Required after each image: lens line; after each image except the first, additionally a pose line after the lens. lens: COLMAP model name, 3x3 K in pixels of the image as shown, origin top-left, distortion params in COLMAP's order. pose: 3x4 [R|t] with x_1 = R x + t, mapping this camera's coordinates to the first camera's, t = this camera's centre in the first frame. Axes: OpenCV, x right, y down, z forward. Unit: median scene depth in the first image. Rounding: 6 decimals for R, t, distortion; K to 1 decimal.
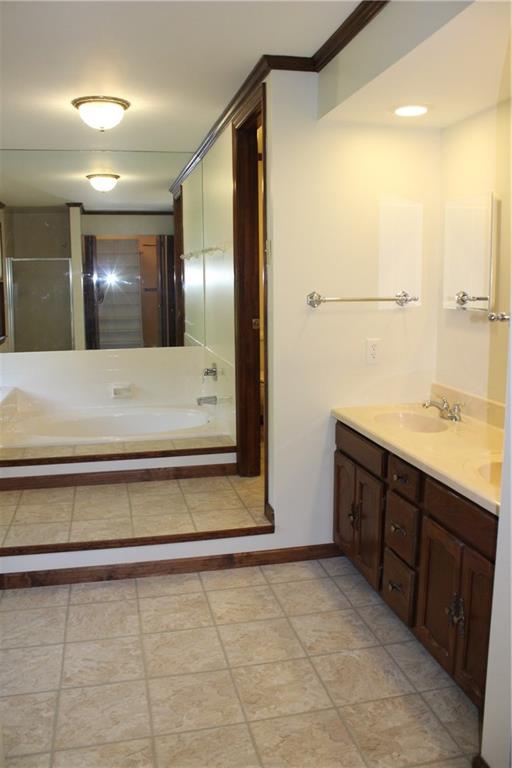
lens RADIAL K [[662.1, 0, 256.0], [0, 662.1, 384.0], [0, 0, 1]] dist [-0.167646, 0.152804]
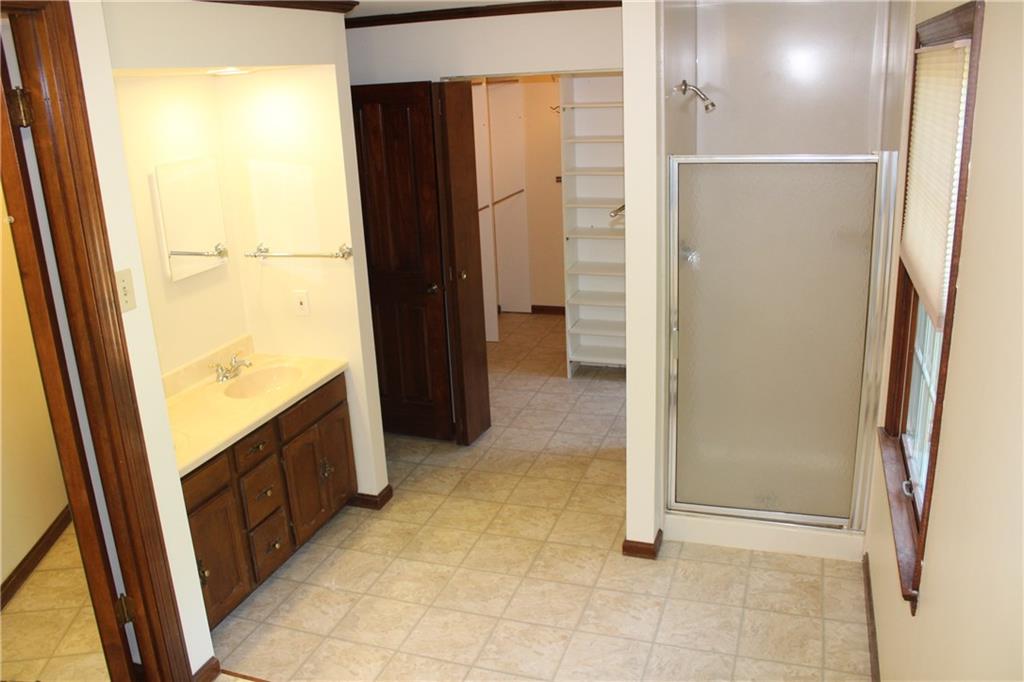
lens RADIAL K [[882.8, 0, 499.5], [0, 882.8, 338.8], [0, 0, 1]] dist [-0.167646, 0.152804]
pose [[-0.846168, -0.108528, 0.521749, -0.899840], [0.137712, 0.901261, 0.410810, -0.588557], [-0.514816, 0.419465, -0.747672, 1.921260]]
